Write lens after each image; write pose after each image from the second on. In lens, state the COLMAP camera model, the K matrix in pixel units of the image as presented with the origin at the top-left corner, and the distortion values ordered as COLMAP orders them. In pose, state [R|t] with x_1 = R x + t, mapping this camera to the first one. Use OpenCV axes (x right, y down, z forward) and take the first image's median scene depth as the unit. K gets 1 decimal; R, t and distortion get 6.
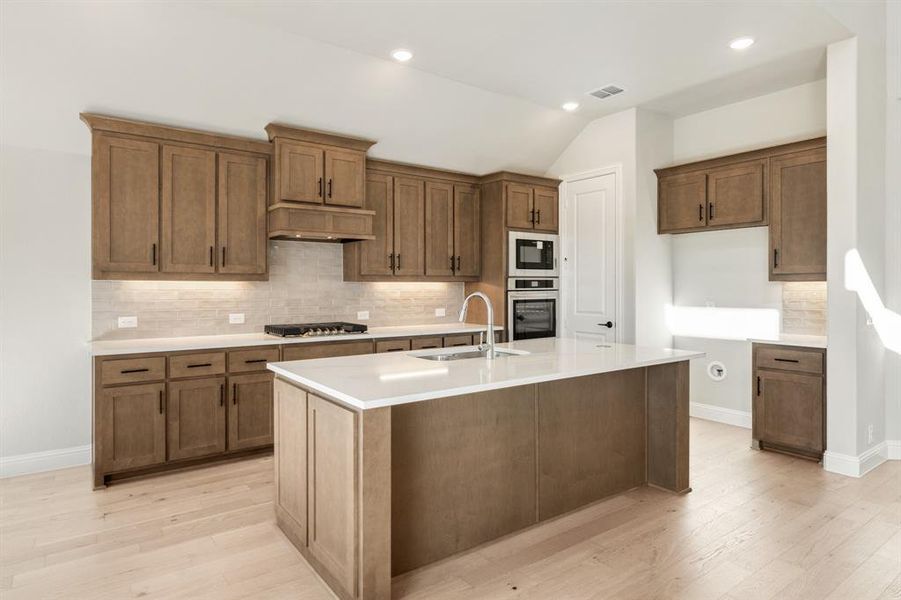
lens RADIAL K [[511.4, 0, 425.7], [0, 511.4, 289.4], [0, 0, 1]] dist [-0.002611, -0.000025]
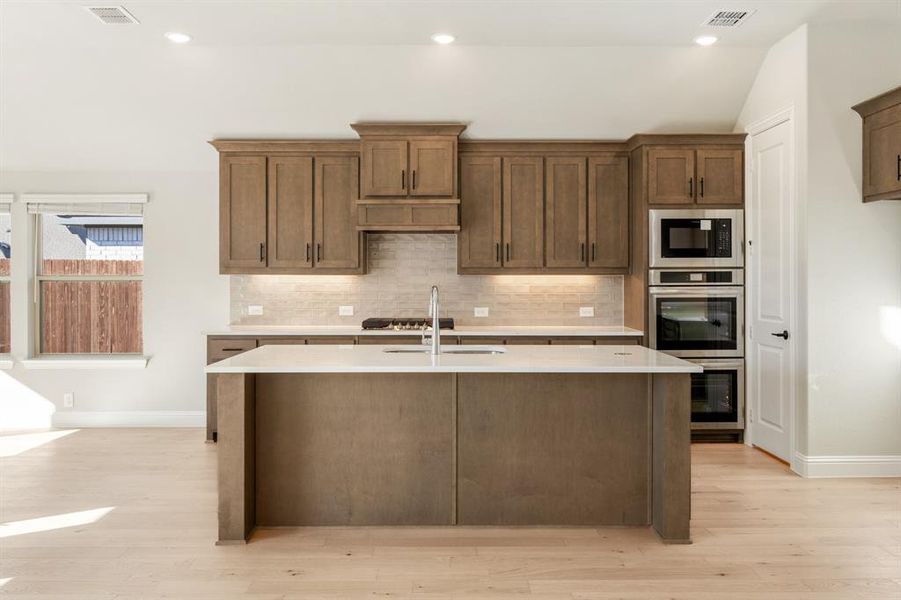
lens RADIAL K [[704.3, 0, 451.2], [0, 704.3, 279.1], [0, 0, 1]] dist [-0.004821, -0.001200]
pose [[0.827096, 0.001035, -0.562060, 0.554632], [-0.004324, 0.999980, -0.004523, -0.001697], [0.562044, 0.006171, 0.827084, -0.062967]]
